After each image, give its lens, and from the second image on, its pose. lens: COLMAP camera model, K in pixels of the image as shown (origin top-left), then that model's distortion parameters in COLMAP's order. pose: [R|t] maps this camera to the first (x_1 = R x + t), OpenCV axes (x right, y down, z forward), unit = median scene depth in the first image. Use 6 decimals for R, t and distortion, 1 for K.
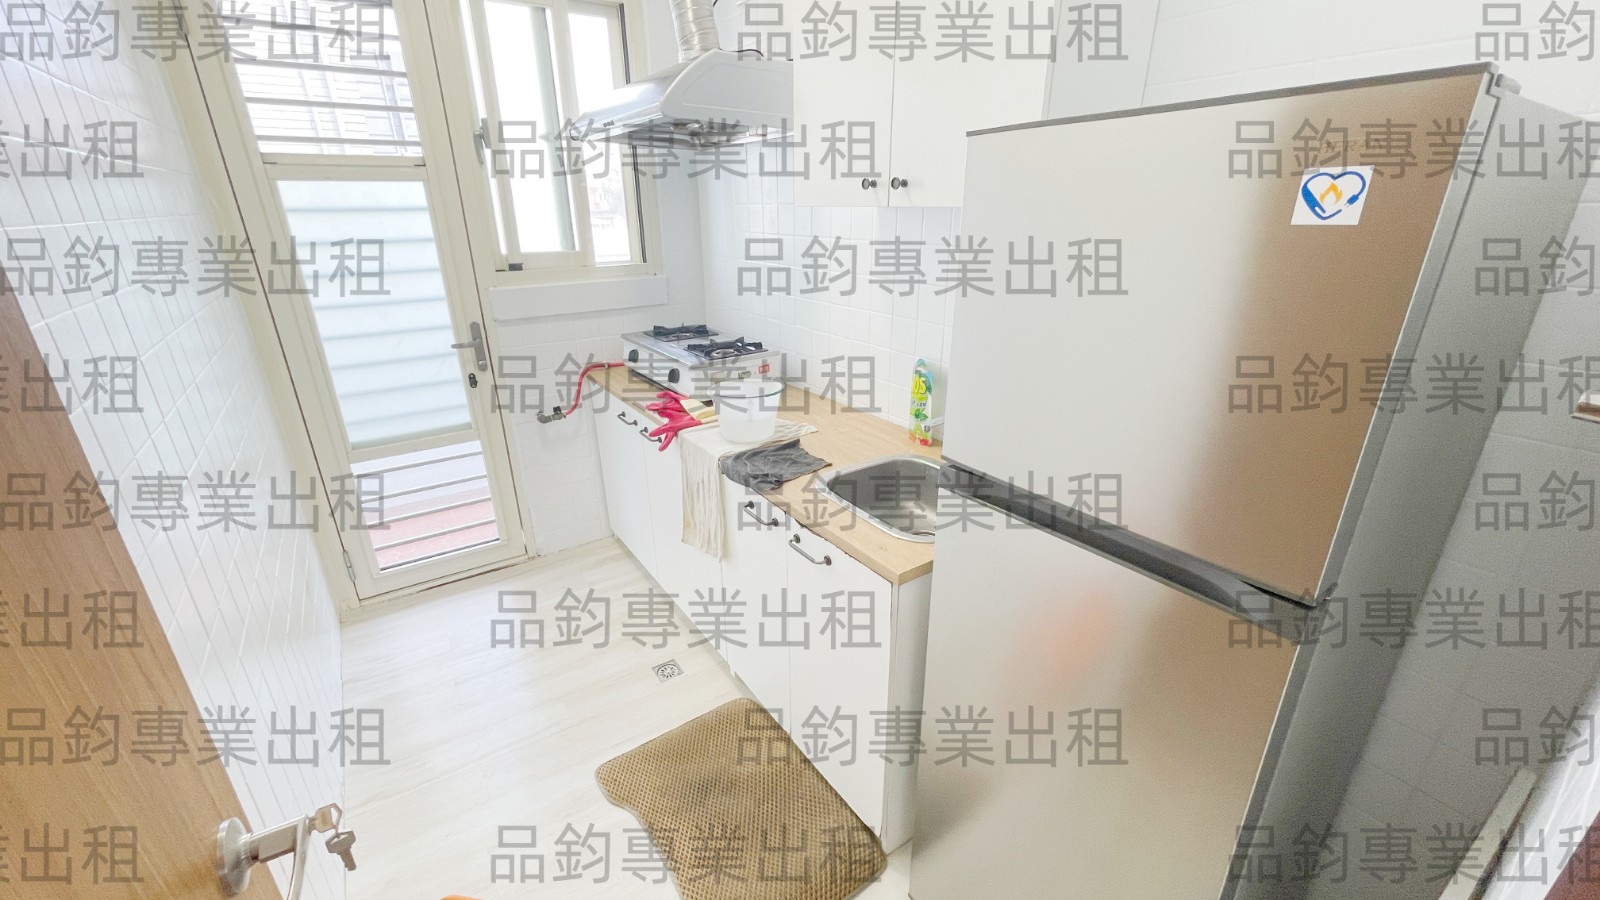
lens RADIAL K [[640.0, 0, 800.0], [0, 640.0, 450.0], [0, 0, 1]] dist [0.000210, -0.000090]
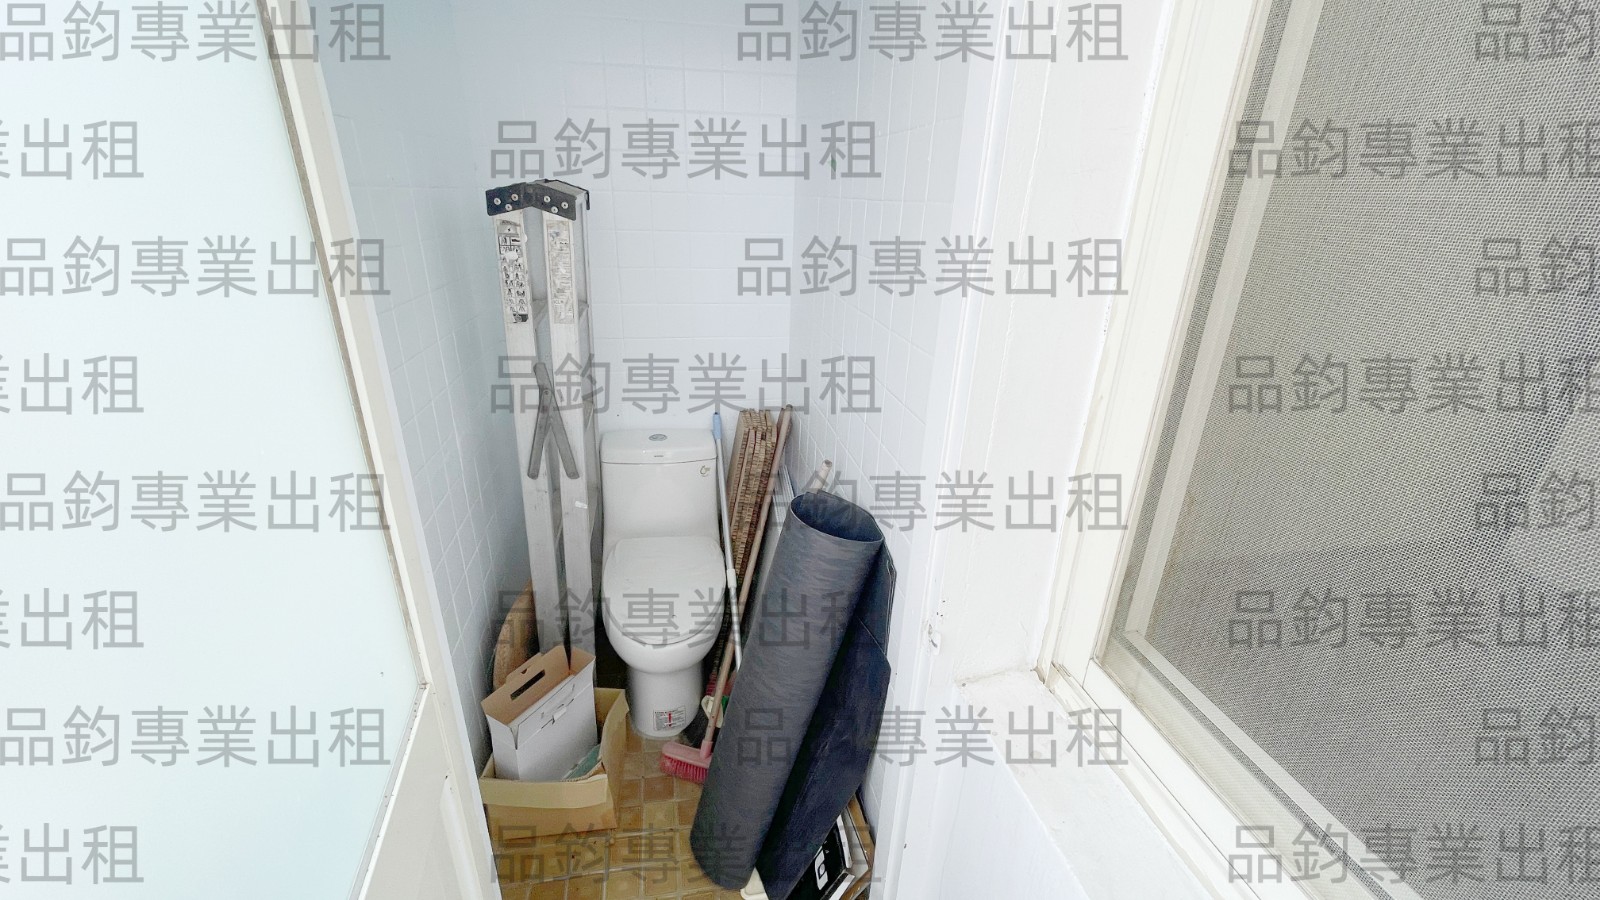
lens RADIAL K [[640.0, 0, 800.0], [0, 640.0, 450.0], [0, 0, 1]] dist [0.000210, -0.000090]
pose [[1.000000, 0.000102, -0.000025, 0.000258], [-0.000102, 1.000000, -0.000104, 1.074103], [0.000025, 0.000104, 1.000000, 0.000247]]
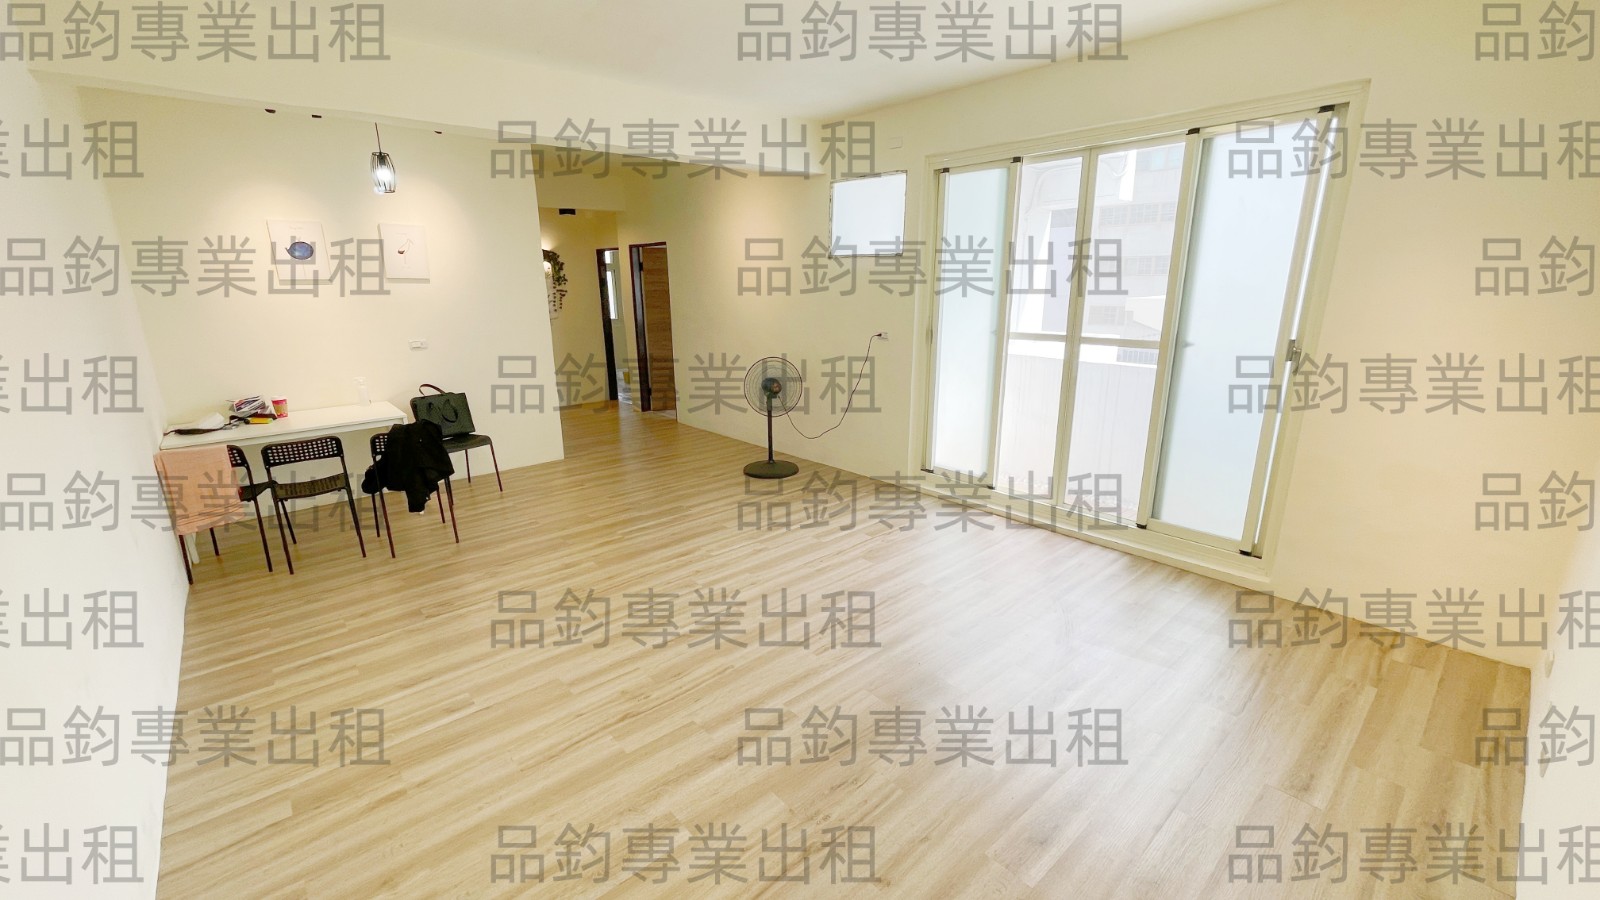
lens RADIAL K [[640.0, 0, 800.0], [0, 640.0, 450.0], [0, 0, 1]] dist [0.000210, -0.000090]
pose [[1.000000, -0.000185, 0.000019, 0.000018], [0.000185, 1.000000, -0.000253, -0.365537], [-0.000019, 0.000253, 1.000000, 0.000078]]
